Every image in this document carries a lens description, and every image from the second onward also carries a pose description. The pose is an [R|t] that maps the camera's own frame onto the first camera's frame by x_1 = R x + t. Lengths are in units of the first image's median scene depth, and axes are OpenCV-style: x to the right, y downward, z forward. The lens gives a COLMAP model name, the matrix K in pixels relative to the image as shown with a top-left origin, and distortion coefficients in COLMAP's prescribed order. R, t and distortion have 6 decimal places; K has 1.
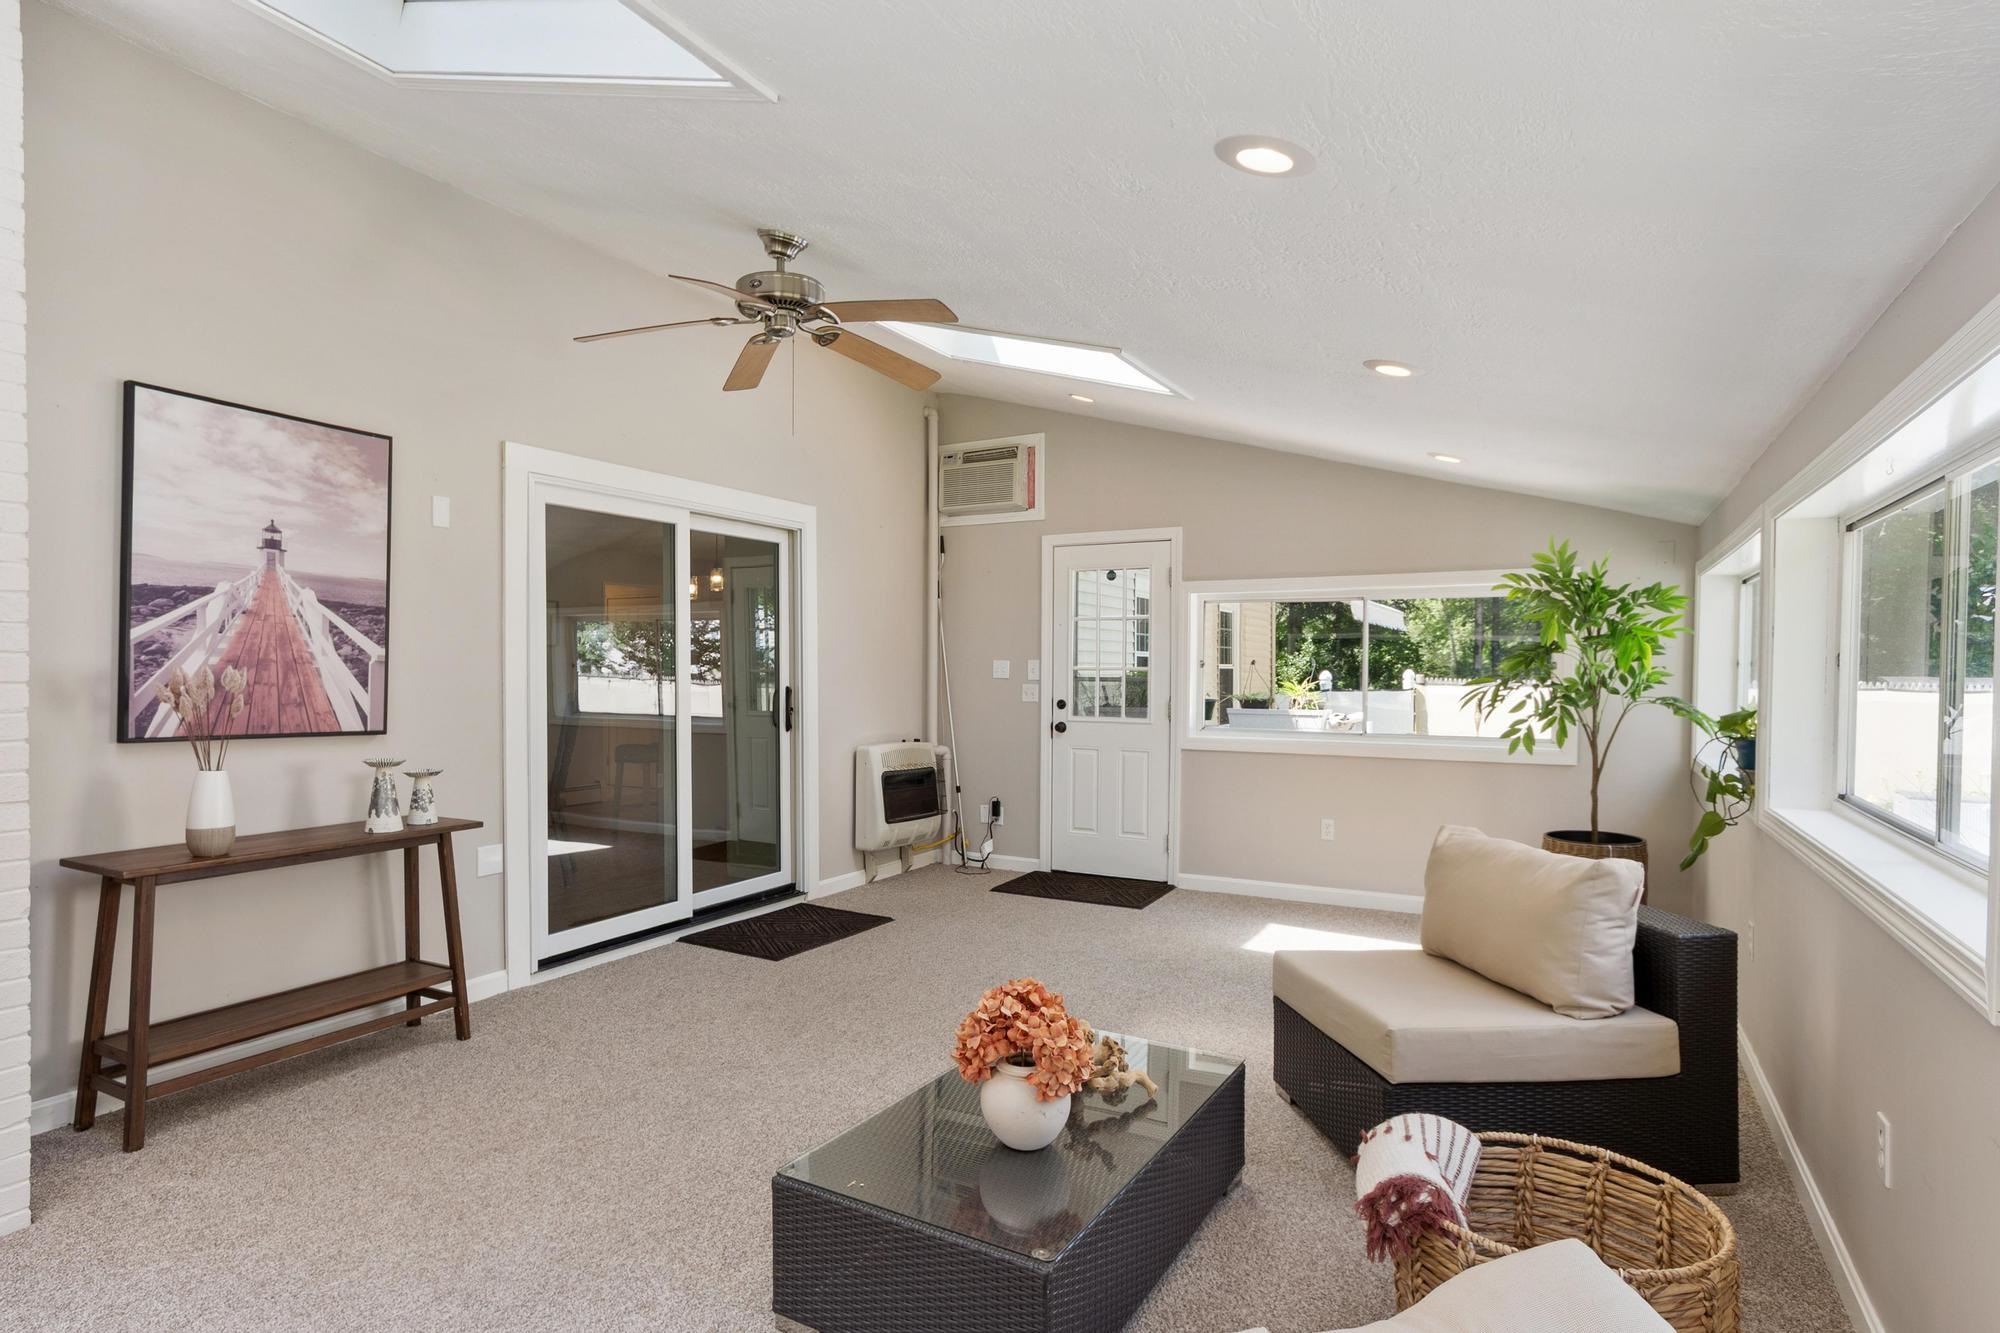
lens RADIAL K [[1024.0, 0, 994.6], [0, 1024.0, 672.5], [0, 0, 1]] dist [0.004106, 0.000346]
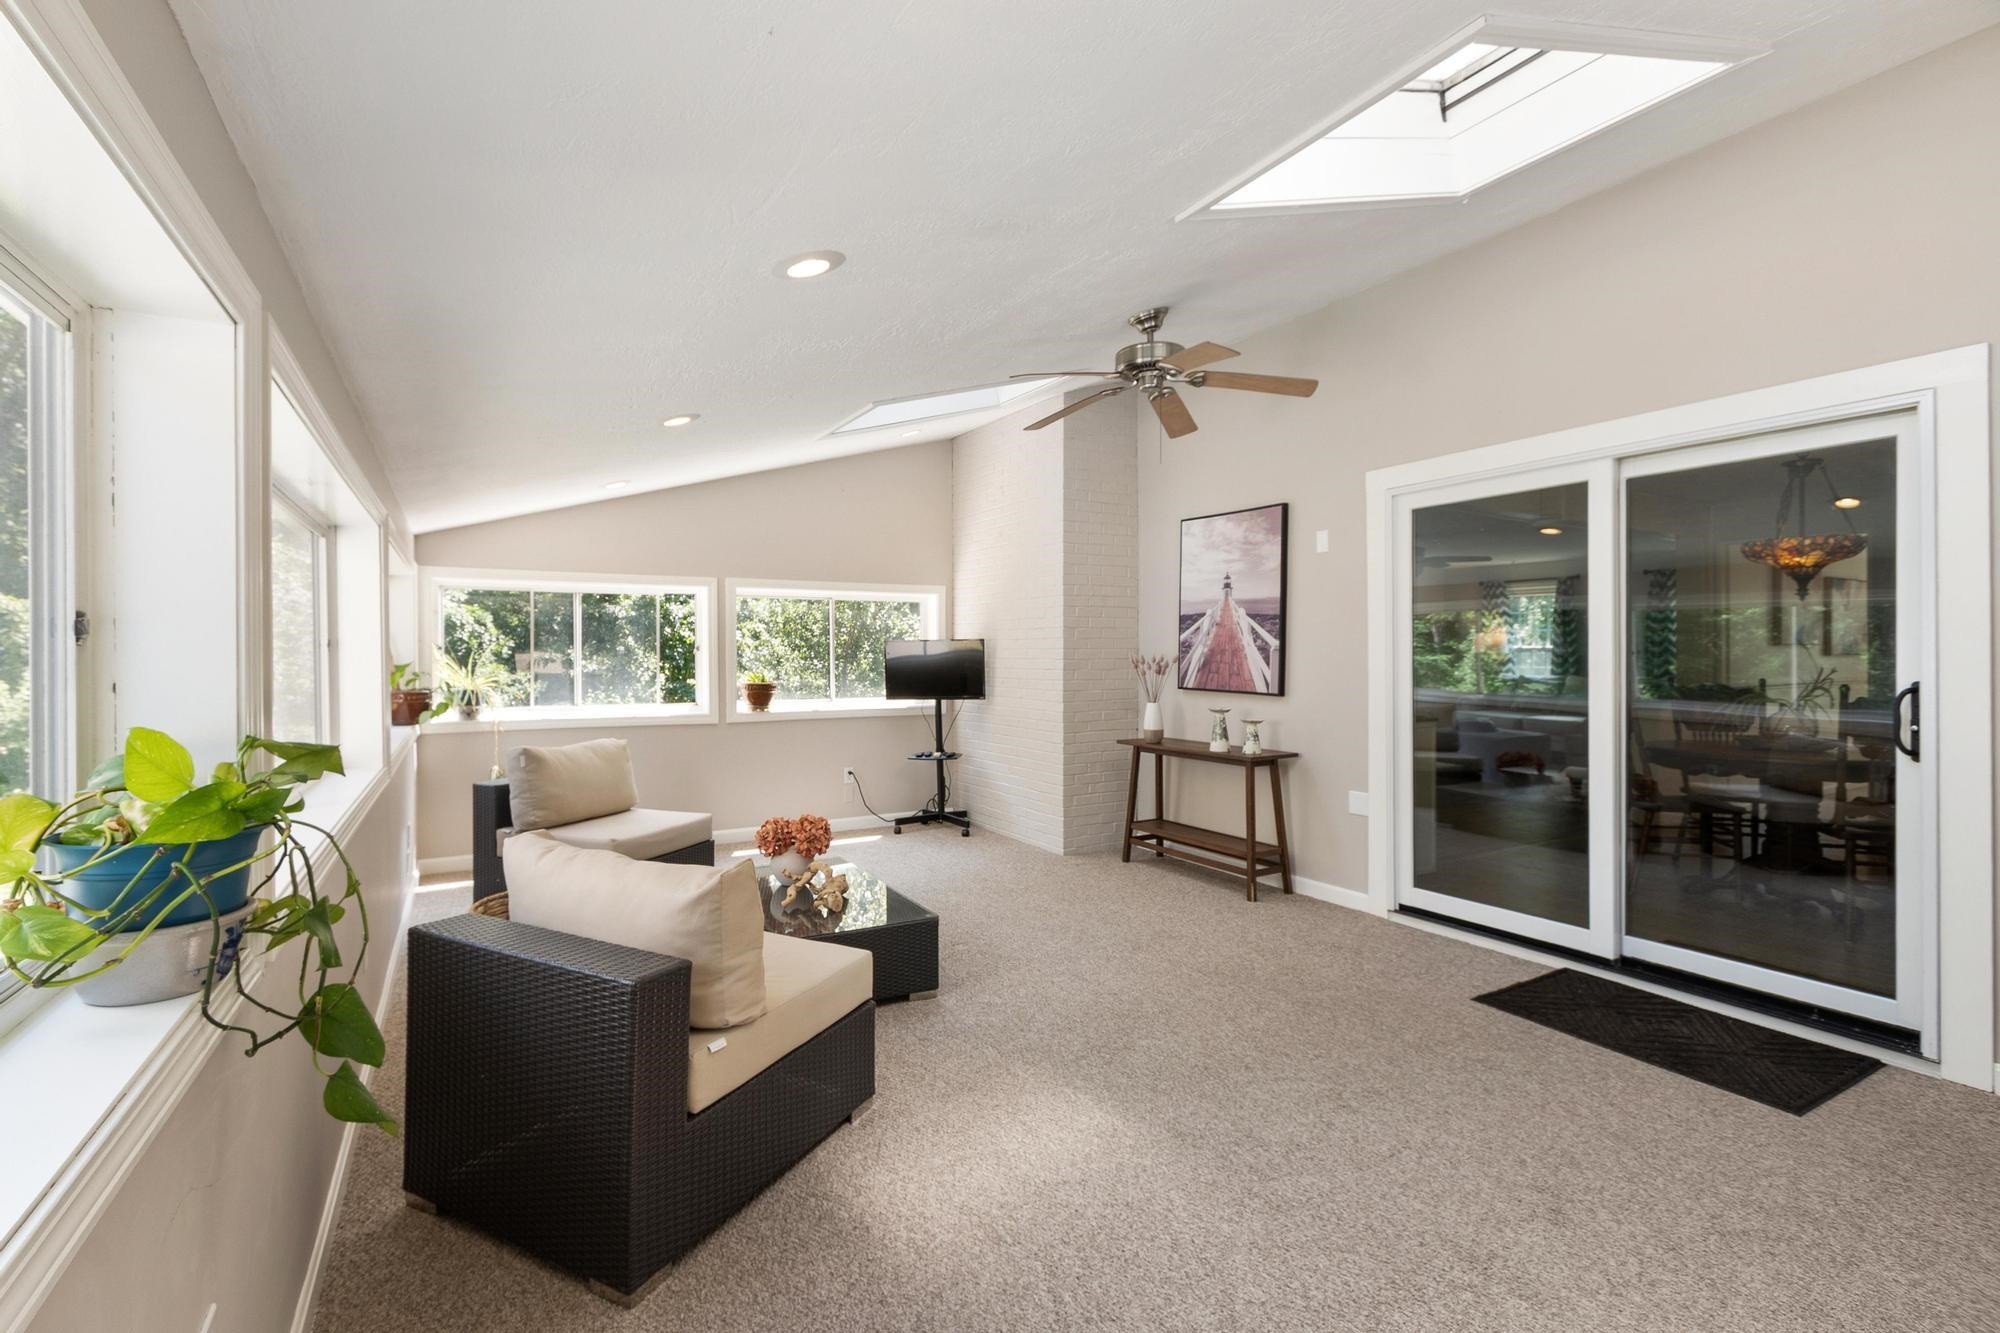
lens RADIAL K [[888.8, 0, 992.6], [0, 888.8, 663.1], [0, 0, 1]] dist [-0.000791, -0.000266]
pose [[-0.506509, -0.003993, -0.862225, 0.807351], [-0.011144, 0.999936, 0.001916, 0.012754], [0.862162, 0.010579, -0.506521, 1.353085]]
